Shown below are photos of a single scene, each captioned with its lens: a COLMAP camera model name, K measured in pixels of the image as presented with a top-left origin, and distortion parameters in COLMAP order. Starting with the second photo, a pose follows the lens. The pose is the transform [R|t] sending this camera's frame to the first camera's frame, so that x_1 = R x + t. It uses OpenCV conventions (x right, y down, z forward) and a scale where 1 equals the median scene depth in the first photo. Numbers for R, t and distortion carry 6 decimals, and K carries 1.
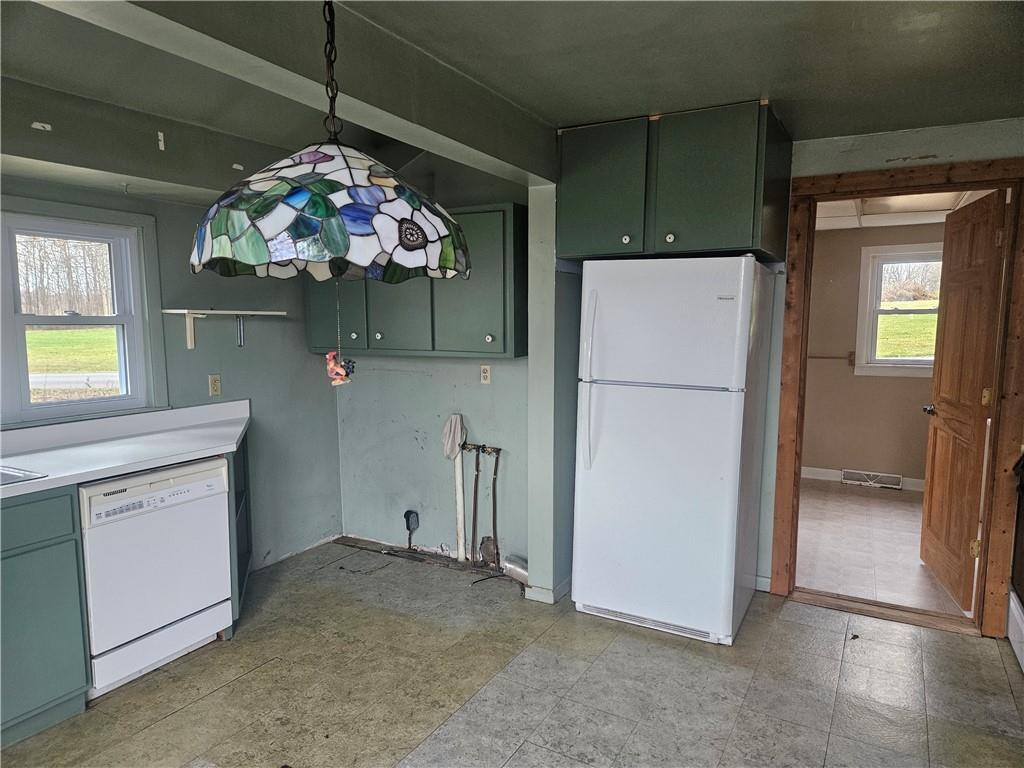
lens RADIAL K [[686.9, 0, 517.5], [0, 686.9, 391.8], [0, 0, 1]] dist [0.062744, -0.053905]
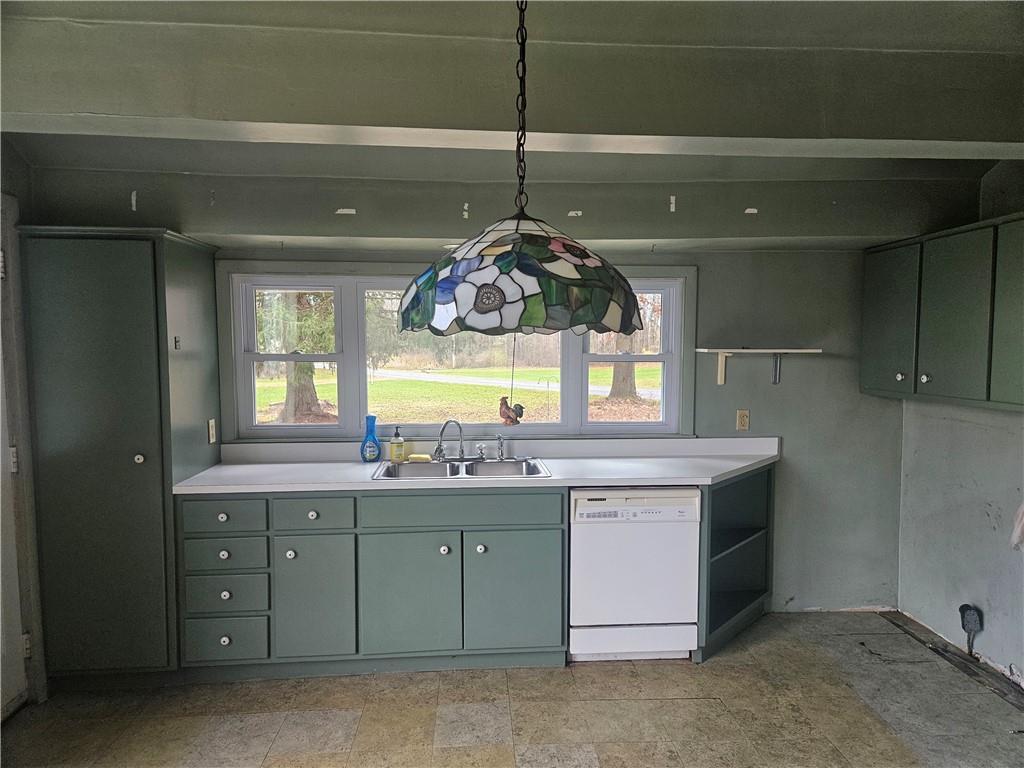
lens RADIAL K [[686.9, 0, 517.5], [0, 686.9, 391.8], [0, 0, 1]] dist [0.062744, -0.053905]
pose [[0.522079, 0.058290, -0.850903, 0.326254], [-0.090316, 0.995831, 0.012804, -0.041941], [0.848101, 0.070166, 0.525167, 0.202820]]
